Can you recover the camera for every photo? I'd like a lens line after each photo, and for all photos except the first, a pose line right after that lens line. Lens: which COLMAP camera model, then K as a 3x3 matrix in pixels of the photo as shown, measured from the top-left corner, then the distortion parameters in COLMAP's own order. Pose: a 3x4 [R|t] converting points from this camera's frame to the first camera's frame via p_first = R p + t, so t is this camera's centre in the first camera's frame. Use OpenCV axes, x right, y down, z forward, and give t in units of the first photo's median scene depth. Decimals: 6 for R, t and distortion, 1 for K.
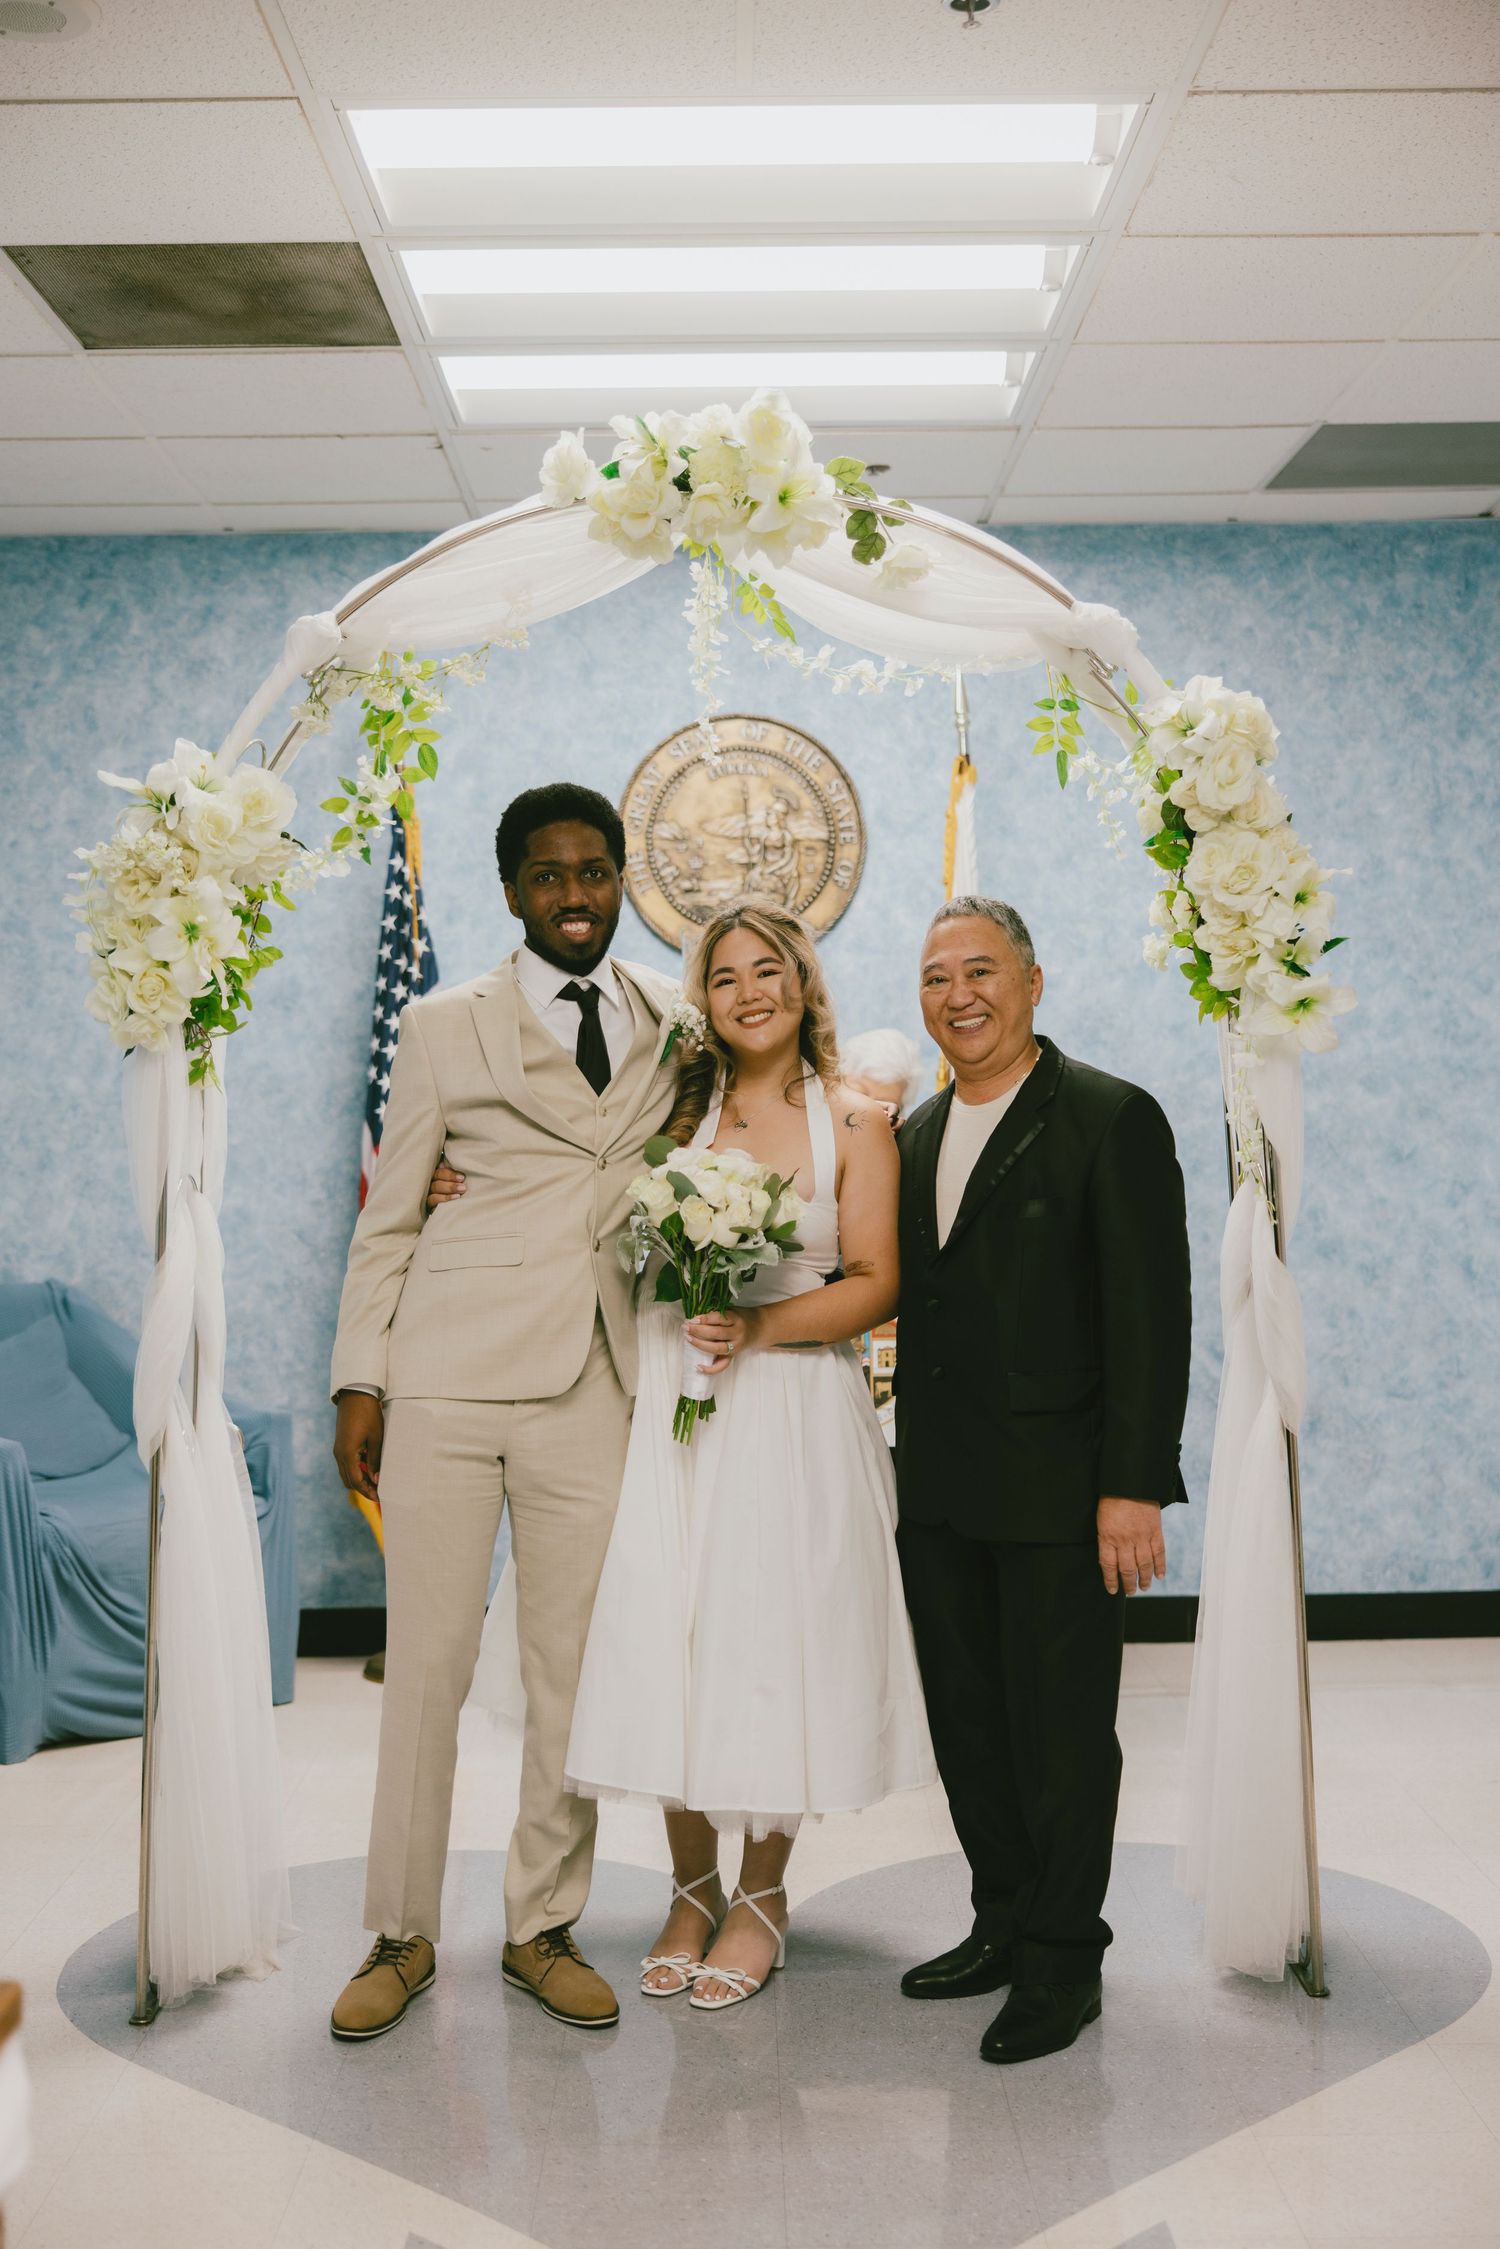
lens RADIAL K [[2663.3, 0, 739.6], [0, 2663.3, 1133.0], [0, 0, 1]] dist [0.000491, 0.000000]
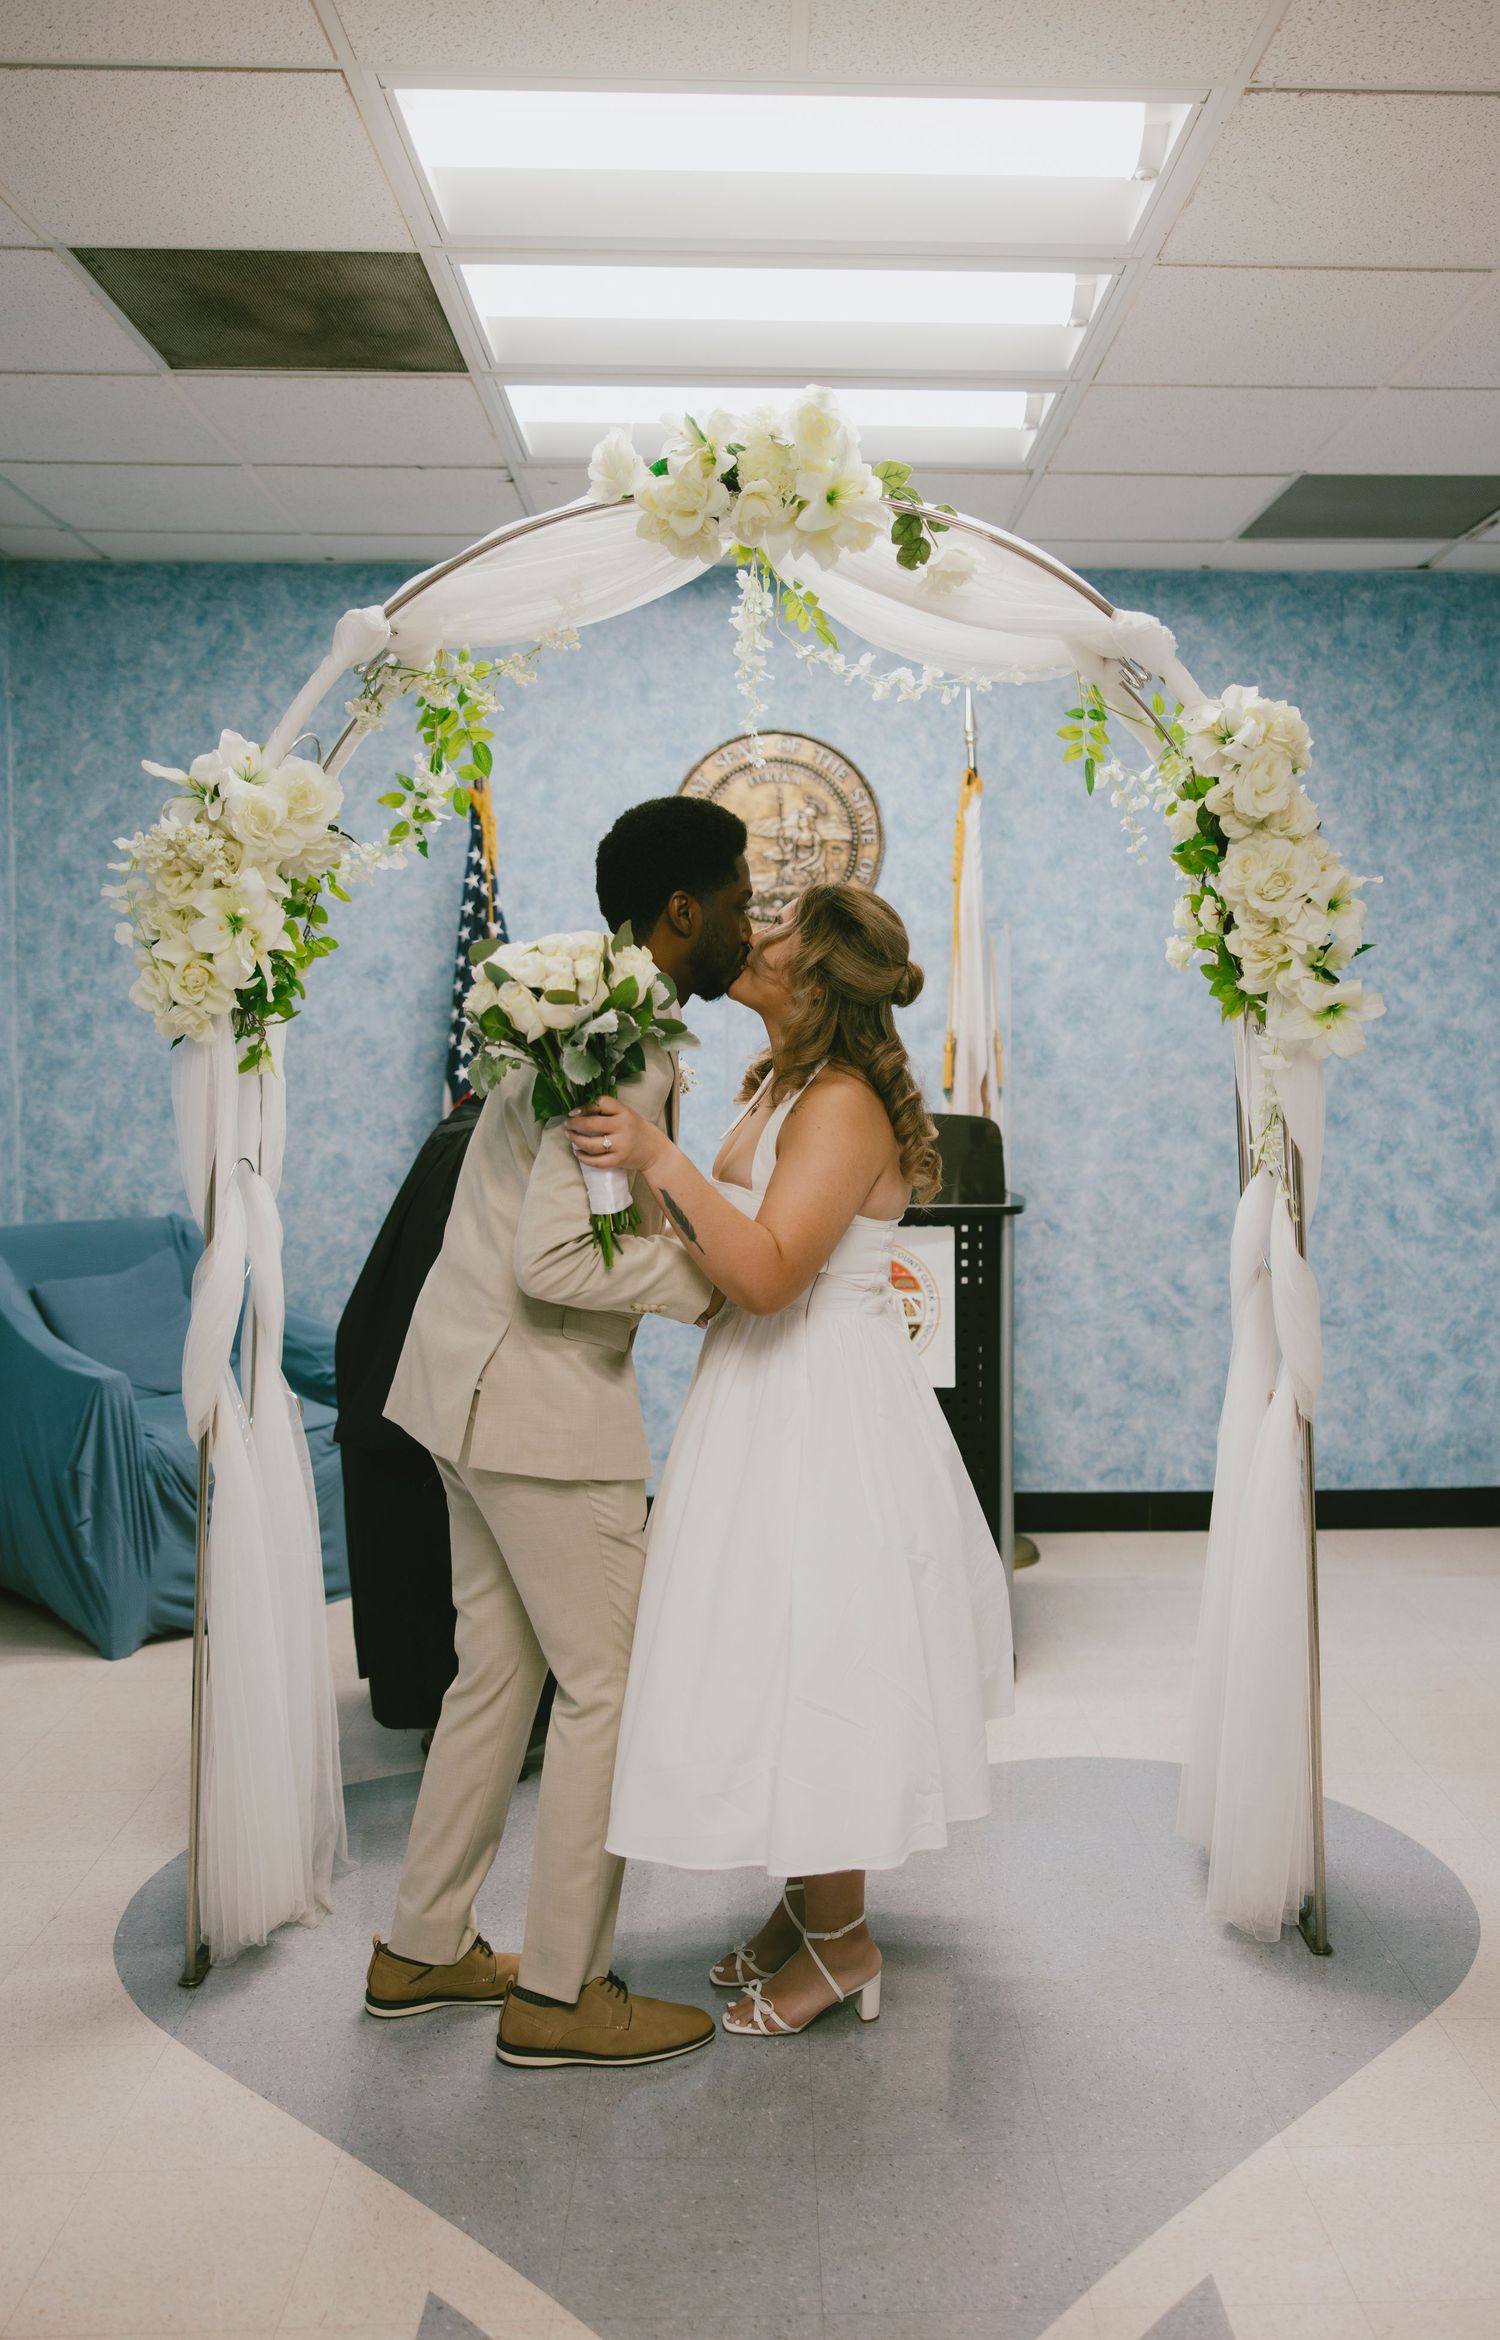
lens RADIAL K [[1942.8, 0, 817.3], [0, 1942.8, 1128.8], [0, 0, 1]] dist [0.004183, -0.000392]
pose [[0.999542, 0.010817, 0.028255, -0.005502], [-0.011882, 0.999215, 0.037793, -0.022496], [-0.027824, -0.038112, 0.998886, 0.204375]]
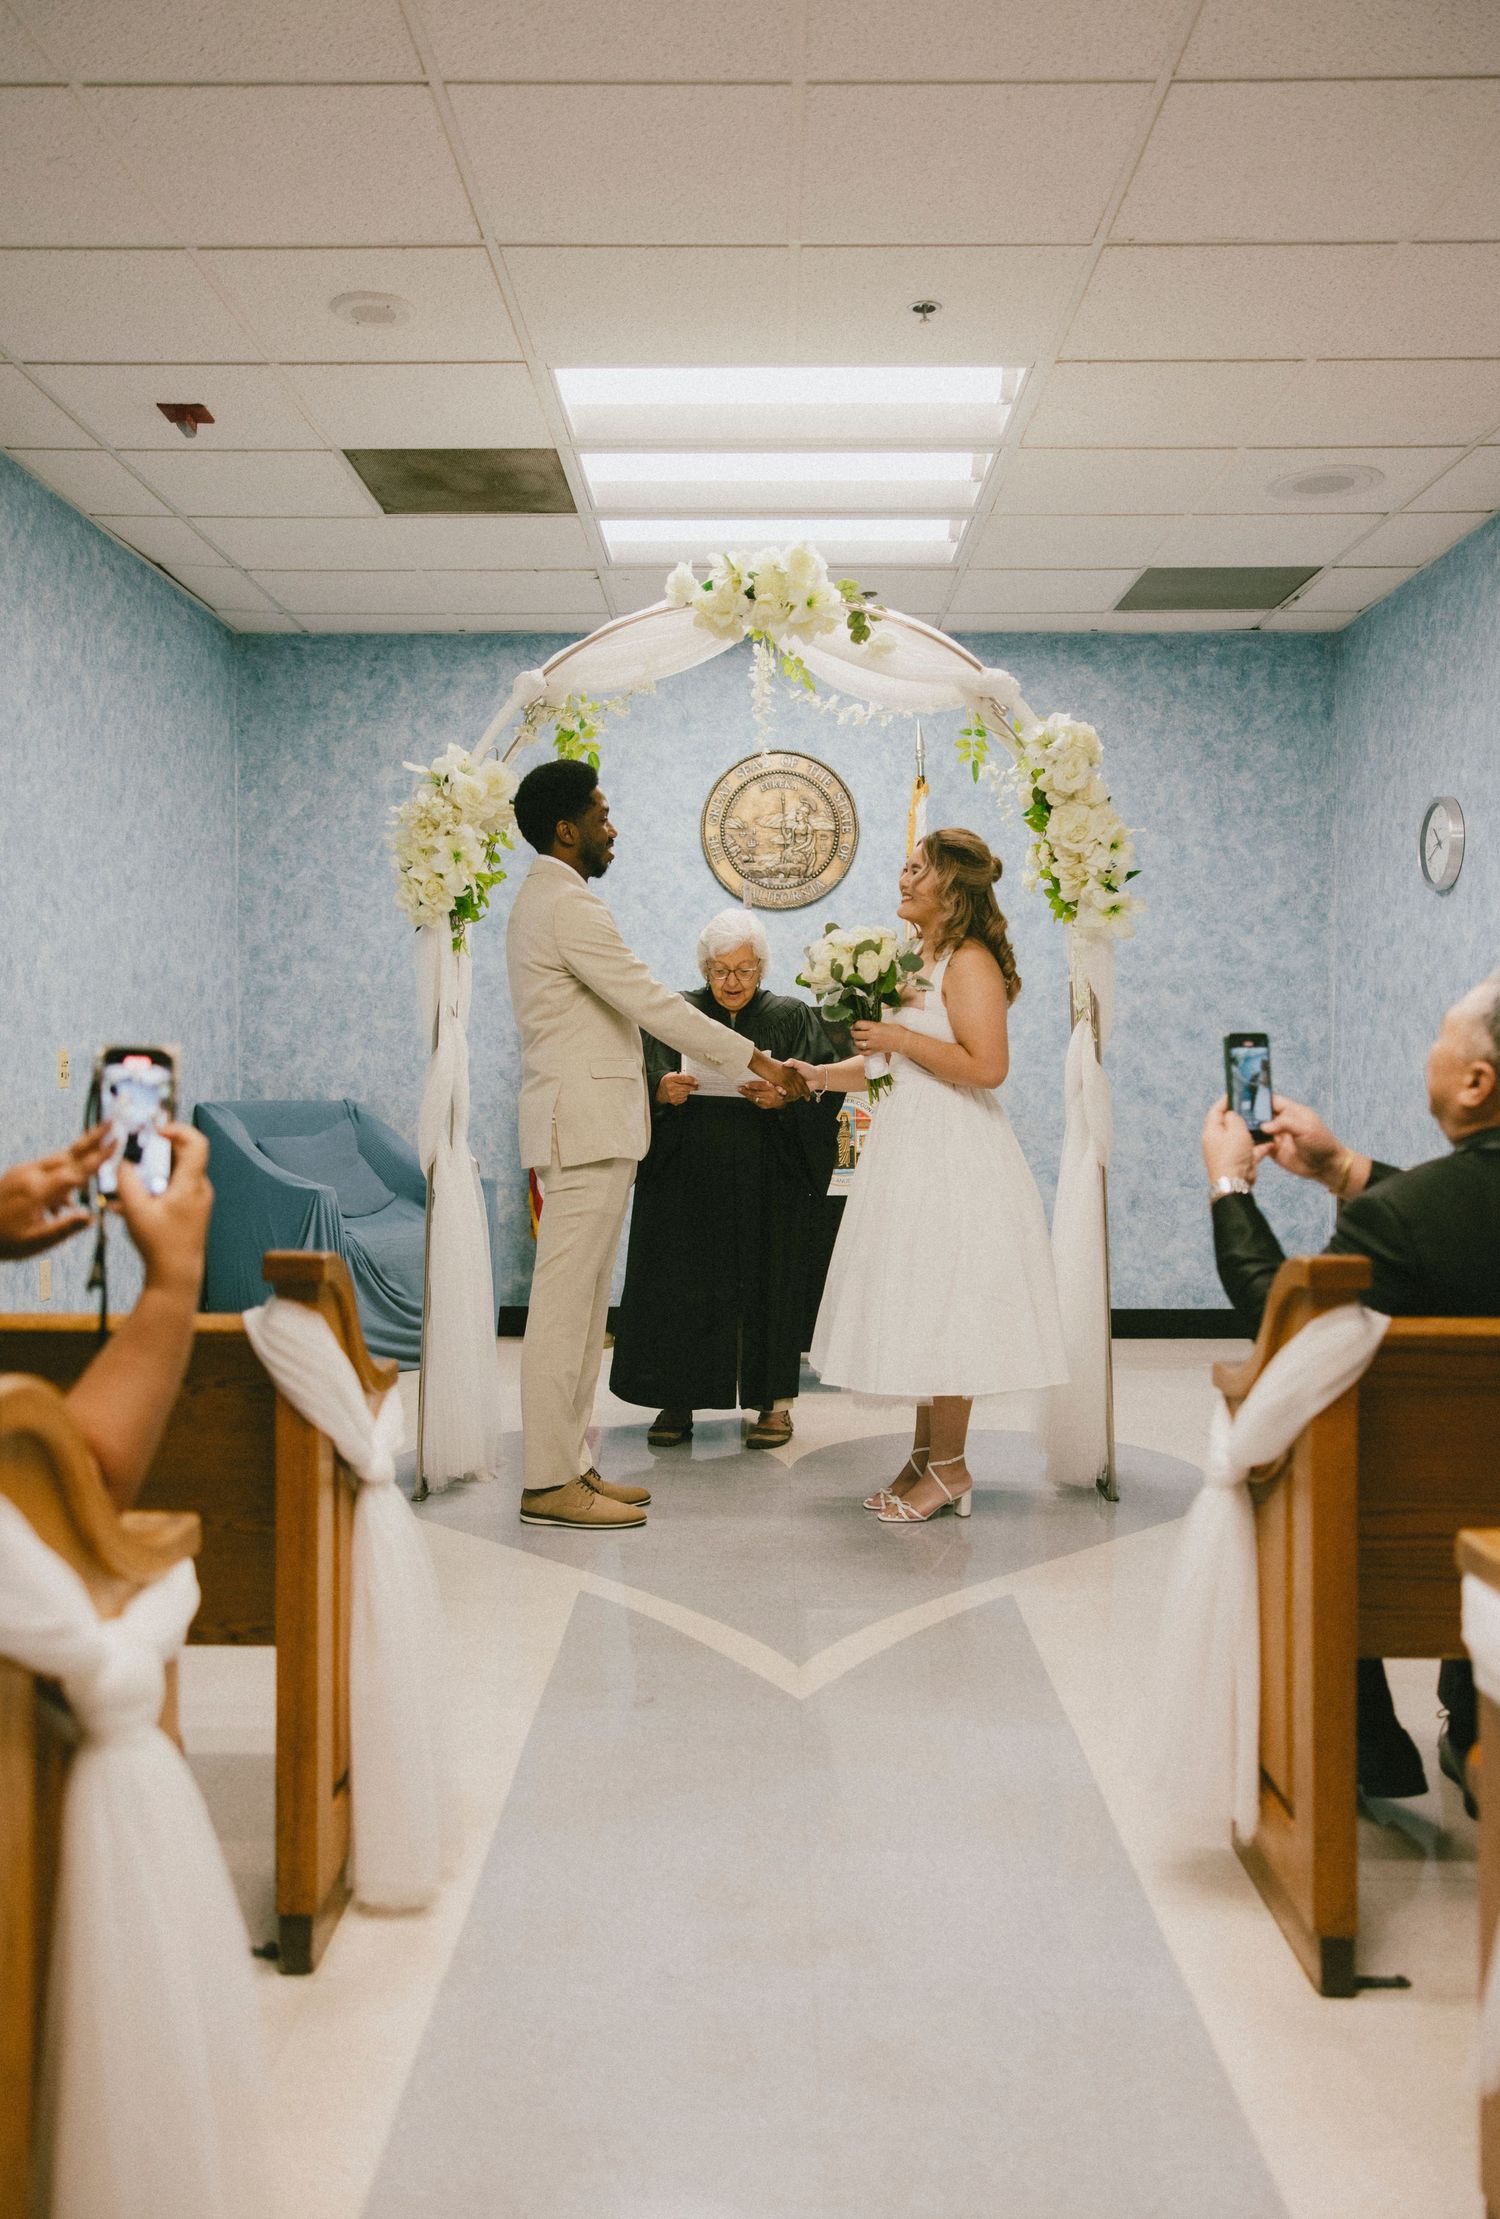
lens RADIAL K [[1825.9, 0, 726.0], [0, 1825.9, 1112.4], [0, 0, 1]] dist [-0.000086, 0.006494]
pose [[0.999536, 0.016079, -0.025885, -0.001083], [-0.015472, 0.999605, 0.023448, 0.044876], [0.026252, -0.023037, 0.999390, -0.127321]]
